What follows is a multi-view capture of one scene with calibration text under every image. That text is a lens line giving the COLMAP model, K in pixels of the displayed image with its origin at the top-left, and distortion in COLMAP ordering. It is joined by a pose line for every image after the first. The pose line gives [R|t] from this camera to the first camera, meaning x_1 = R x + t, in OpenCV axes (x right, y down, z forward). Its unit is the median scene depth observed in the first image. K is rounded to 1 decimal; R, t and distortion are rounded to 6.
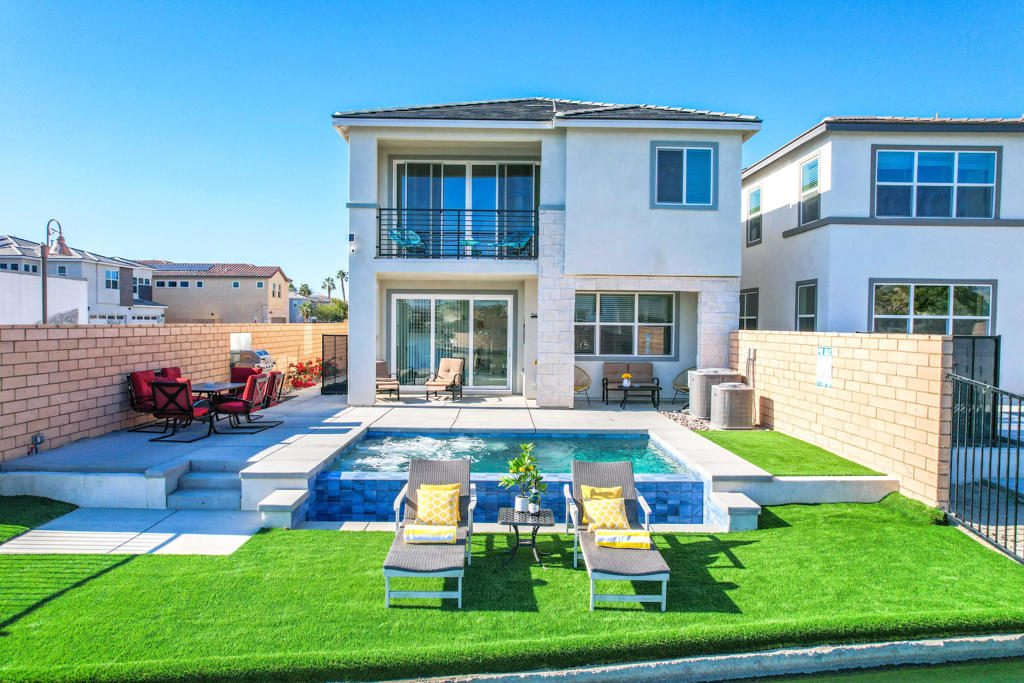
lens RADIAL K [[655.9, 0, 510.9], [0, 655.9, 343.6], [0, 0, 1]] dist [-0.076811, 0.069002]
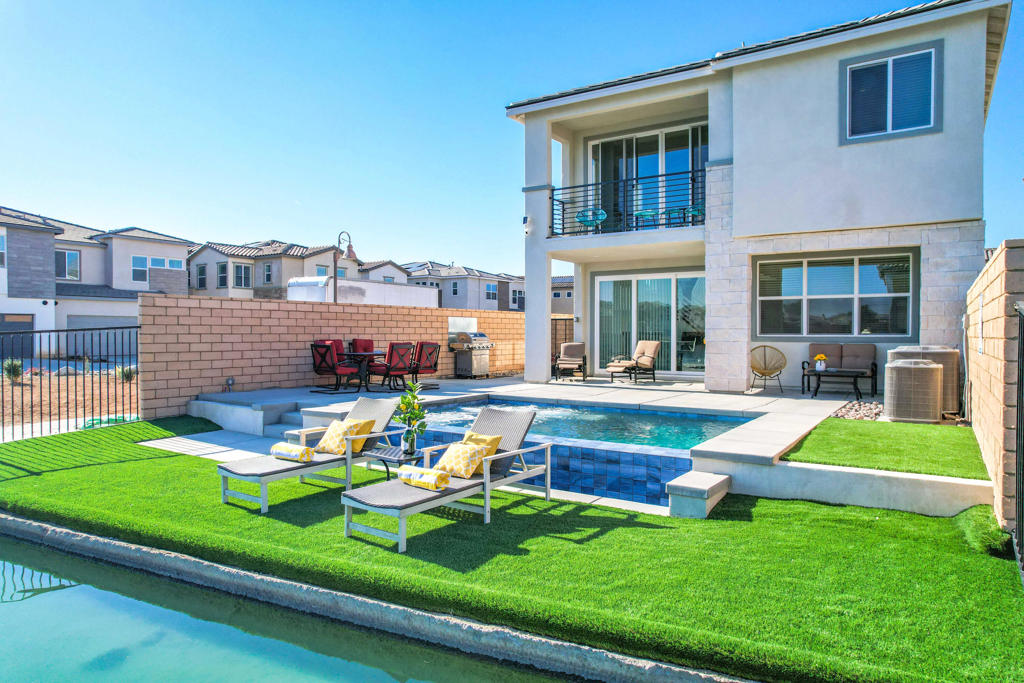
lens RADIAL K [[655.9, 0, 510.9], [0, 655.9, 343.6], [0, 0, 1]] dist [-0.076811, 0.069002]
pose [[0.822572, 0.000677, -0.568660, 0.330964], [-0.011991, 0.999798, -0.016155, 0.052139], [0.568534, 0.020108, 0.822414, 0.130447]]
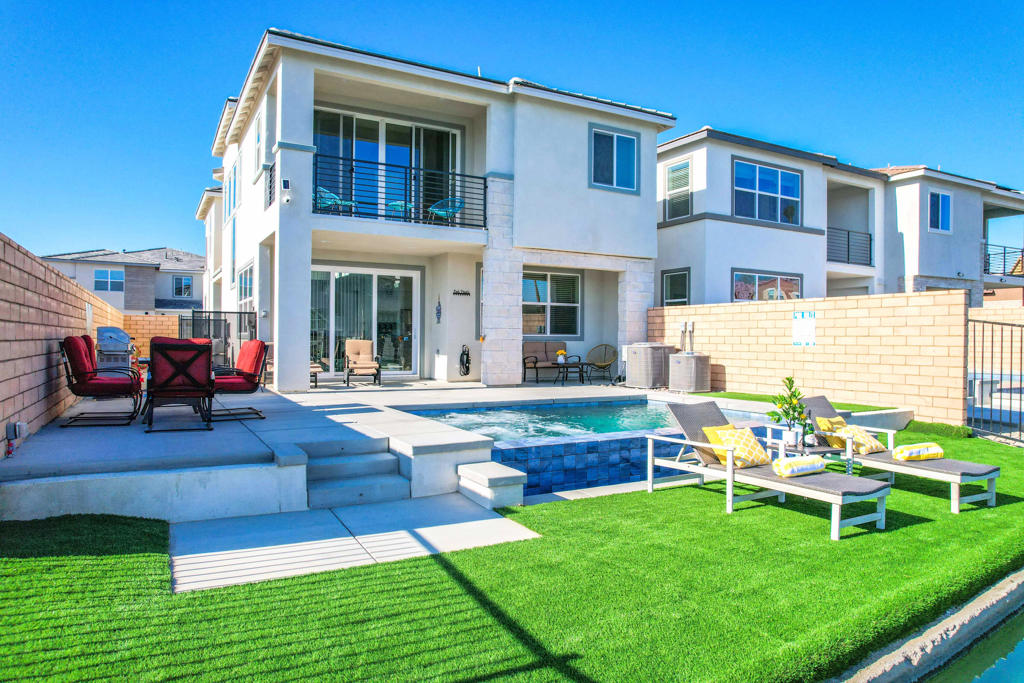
lens RADIAL K [[655.9, 0, 510.9], [0, 655.9, 343.6], [0, 0, 1]] dist [-0.076811, 0.069002]
pose [[0.880712, -0.006089, 0.473613, -0.381725], [0.015999, 0.999729, -0.016898, 0.053667], [-0.473382, 0.022459, 0.880571, 0.159642]]
